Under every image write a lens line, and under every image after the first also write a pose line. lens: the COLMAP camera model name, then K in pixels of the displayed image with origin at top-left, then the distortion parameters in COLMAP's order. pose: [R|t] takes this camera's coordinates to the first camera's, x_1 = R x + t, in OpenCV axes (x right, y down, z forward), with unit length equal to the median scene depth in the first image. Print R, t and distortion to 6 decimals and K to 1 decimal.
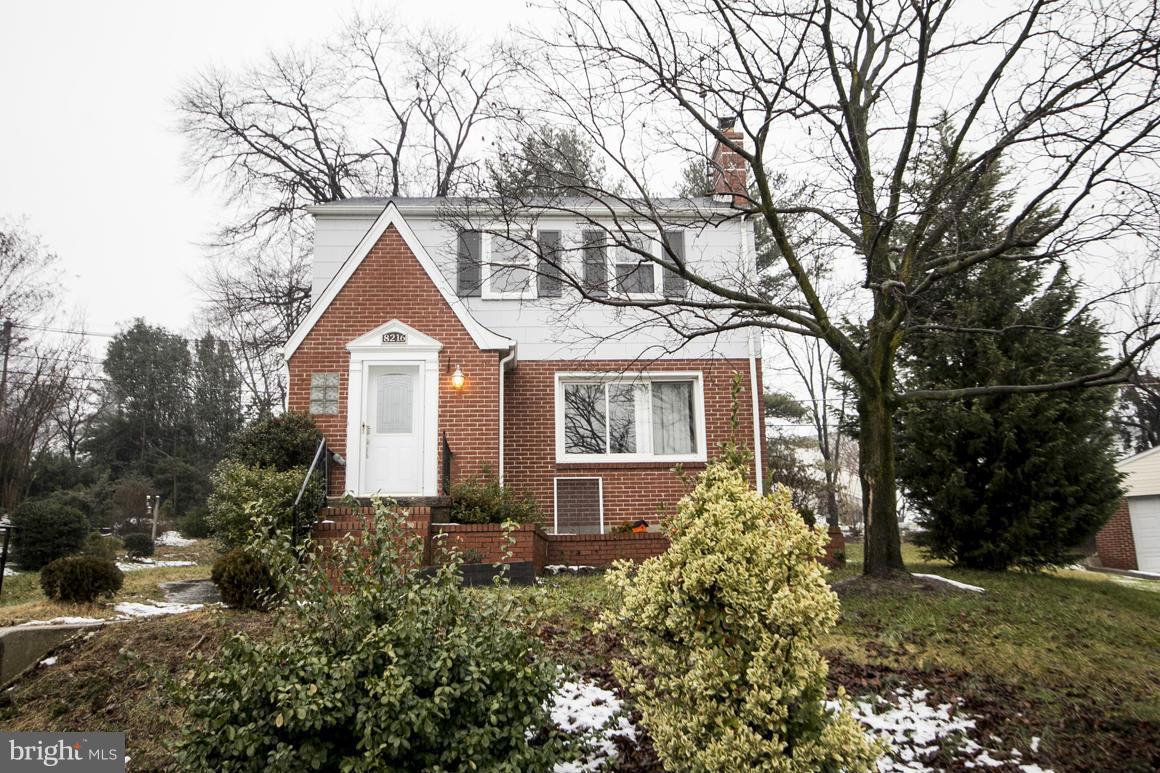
lens RADIAL K [[657.3, 0, 584.1], [0, 657.3, 392.4], [0, 0, 1]] dist [-0.001084, 0.002002]
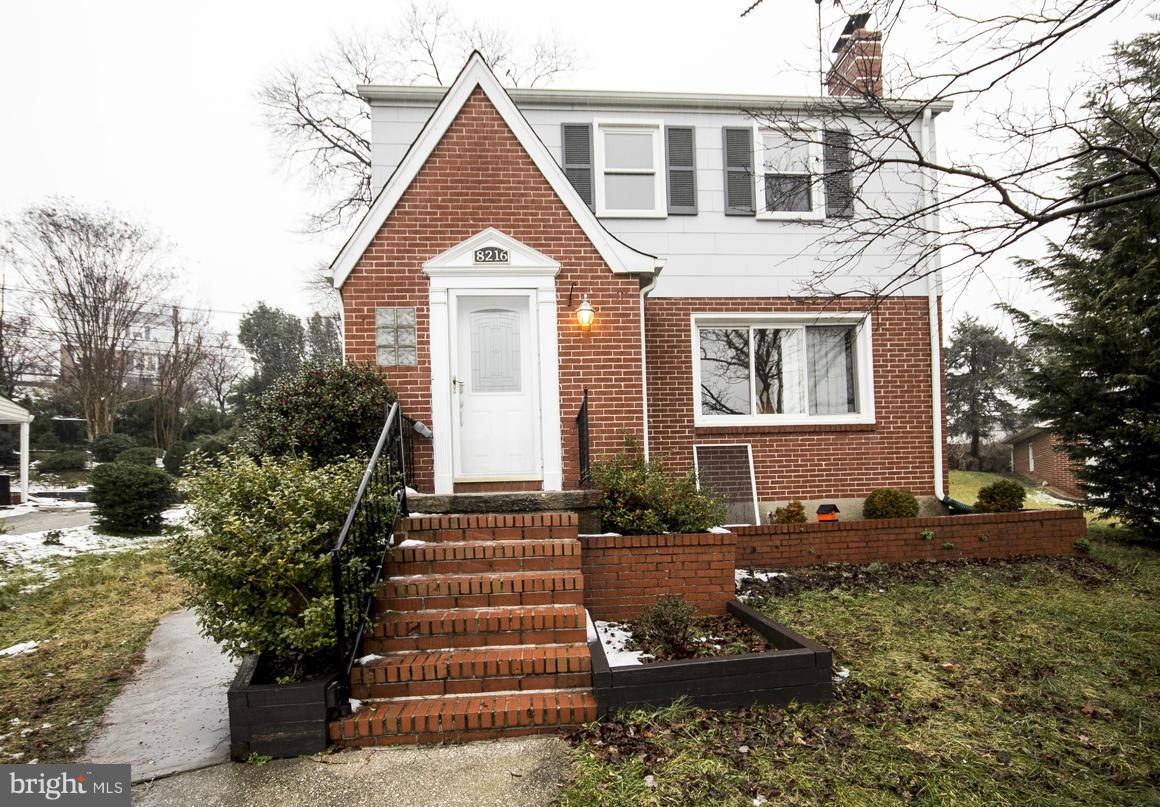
lens RADIAL K [[388.5, 0, 580.9], [0, 388.5, 420.3], [0, 0, 1]] dist [-0.005847, -0.000010]
pose [[0.999419, -0.008825, 0.032931, -0.207112], [0.003825, 0.988843, 0.148911, 0.029193], [-0.033878, -0.148699, 0.988302, 0.557983]]
